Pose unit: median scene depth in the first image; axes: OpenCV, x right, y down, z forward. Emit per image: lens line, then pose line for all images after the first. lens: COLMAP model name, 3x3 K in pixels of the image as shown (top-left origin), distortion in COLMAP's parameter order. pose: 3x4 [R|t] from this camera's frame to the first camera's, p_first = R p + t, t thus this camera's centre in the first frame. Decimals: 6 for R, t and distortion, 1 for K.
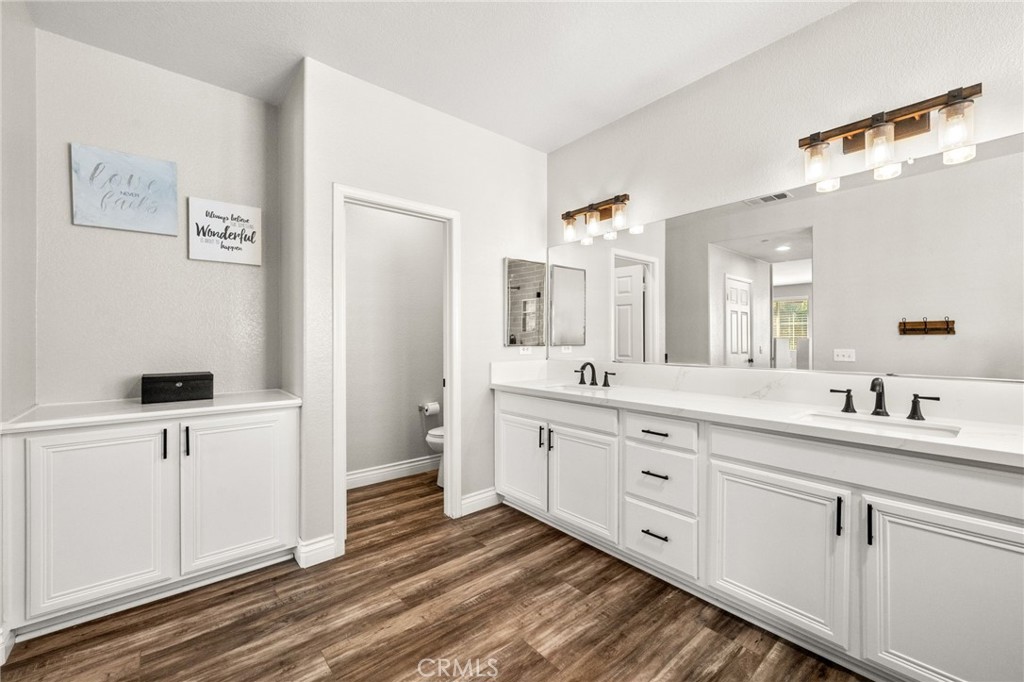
lens RADIAL K [[407.9, 0, 506.8], [0, 407.9, 340.0], [0, 0, 1]] dist [0.001142, 0.000070]
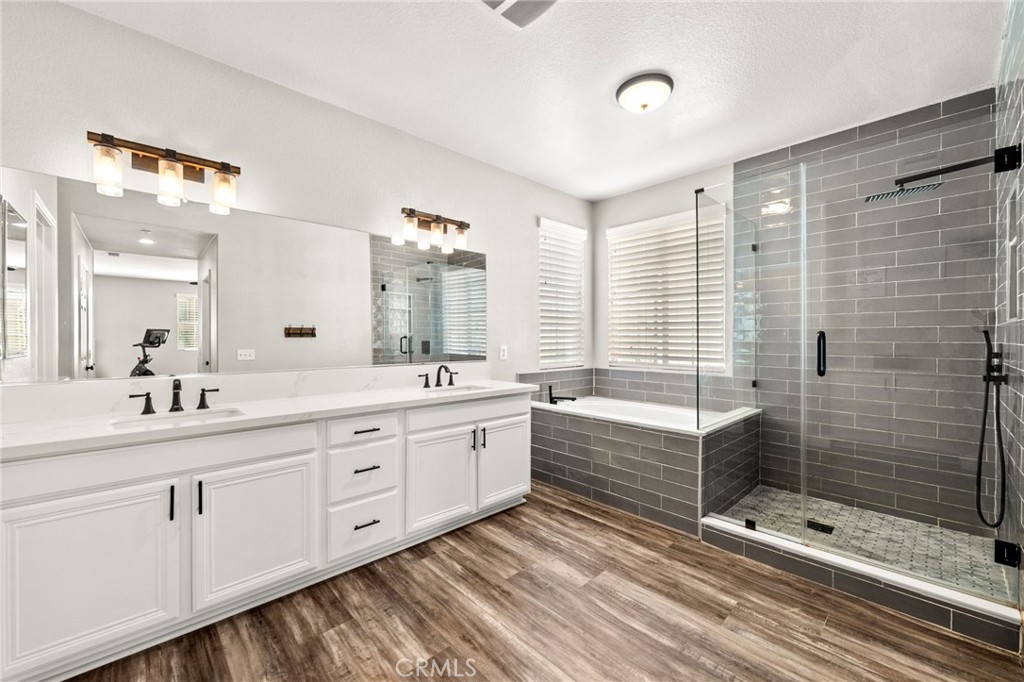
lens RADIAL K [[407.9, 0, 506.4], [0, 407.9, 338.9], [0, 0, 1]] dist [0.001142, 0.000070]
pose [[-0.045006, -0.000428, 0.998987, -0.705789], [0.003297, 0.999994, 0.000577, -0.015815], [-0.998981, 0.003320, -0.045004, 0.643250]]
